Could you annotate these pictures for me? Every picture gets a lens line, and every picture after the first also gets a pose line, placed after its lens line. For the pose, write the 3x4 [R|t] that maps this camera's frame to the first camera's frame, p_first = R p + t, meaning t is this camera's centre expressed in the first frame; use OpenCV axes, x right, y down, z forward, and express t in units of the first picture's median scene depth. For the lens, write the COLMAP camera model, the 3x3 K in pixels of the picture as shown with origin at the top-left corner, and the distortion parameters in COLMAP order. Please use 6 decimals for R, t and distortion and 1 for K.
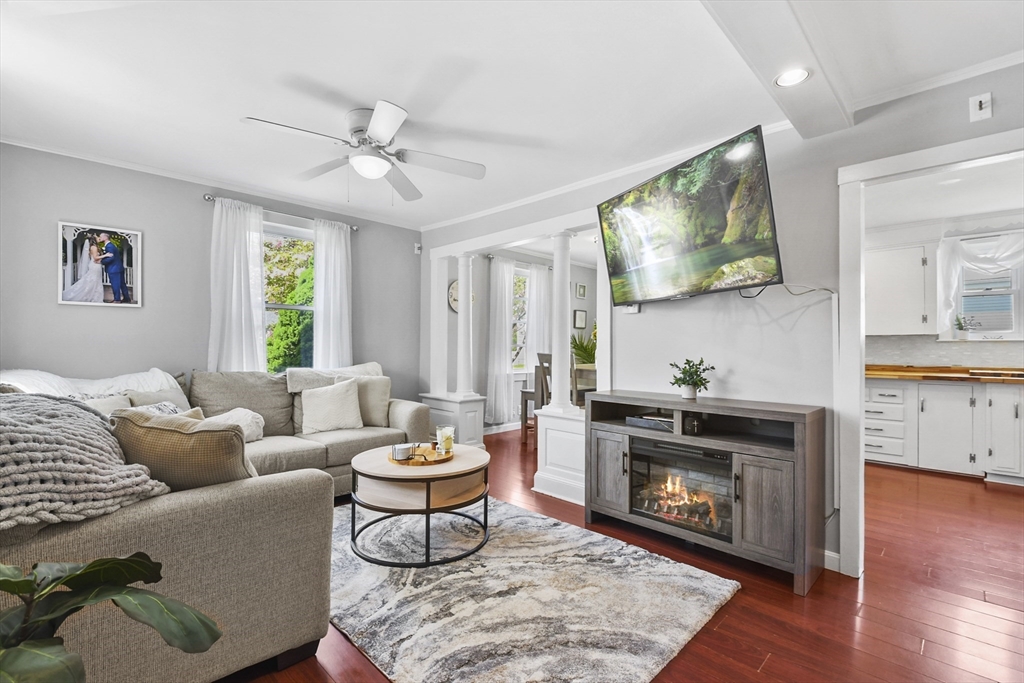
lens RADIAL K [[458.4, 0, 504.5], [0, 458.4, 345.1], [0, 0, 1]] dist [0.033195, -0.023723]
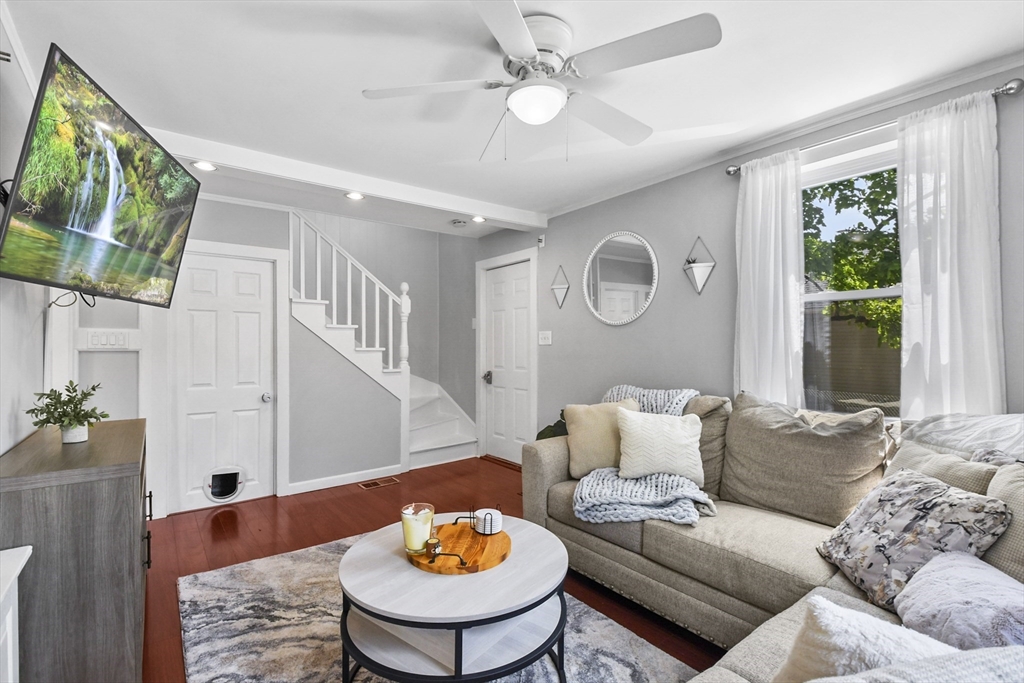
lens RADIAL K [[458.4, 0, 504.5], [0, 458.4, 345.1], [0, 0, 1]] dist [0.033195, -0.023723]
pose [[-0.991463, -0.001114, 0.130381, -0.328603], [-0.002579, 0.999935, -0.011073, -0.025353], [-0.130360, -0.011315, -0.991402, 1.616093]]
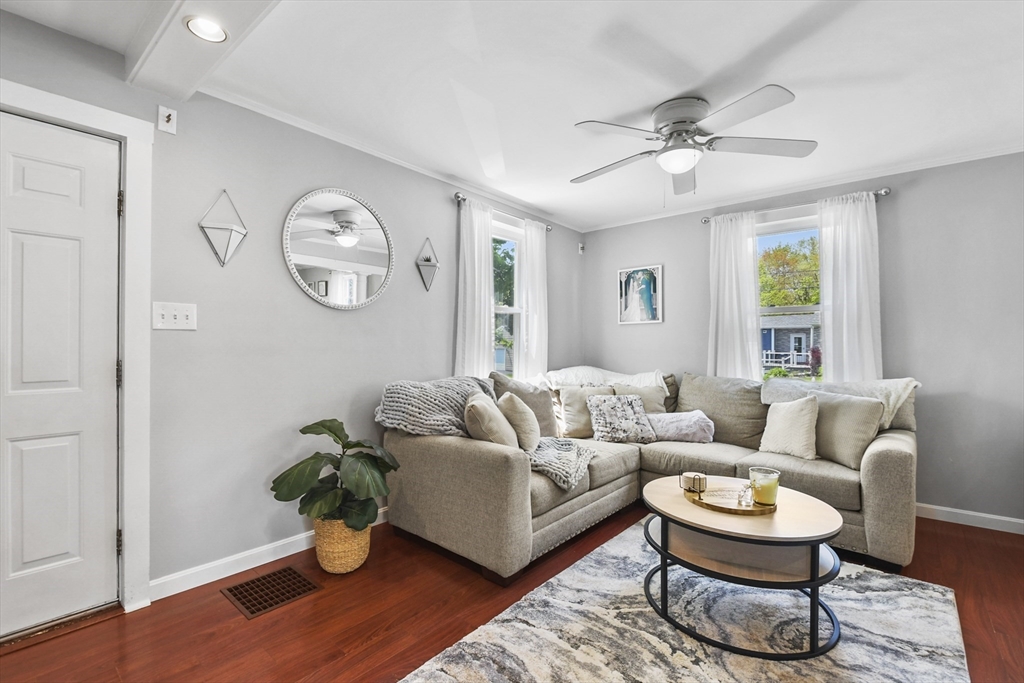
lens RADIAL K [[458.4, 0, 504.5], [0, 458.4, 345.1], [0, 0, 1]] dist [0.033195, -0.023723]
pose [[0.079133, -0.005634, -0.996848, 0.569522], [0.000251, 0.999984, -0.005632, -0.013075], [0.996864, 0.000196, 0.079133, 0.555356]]
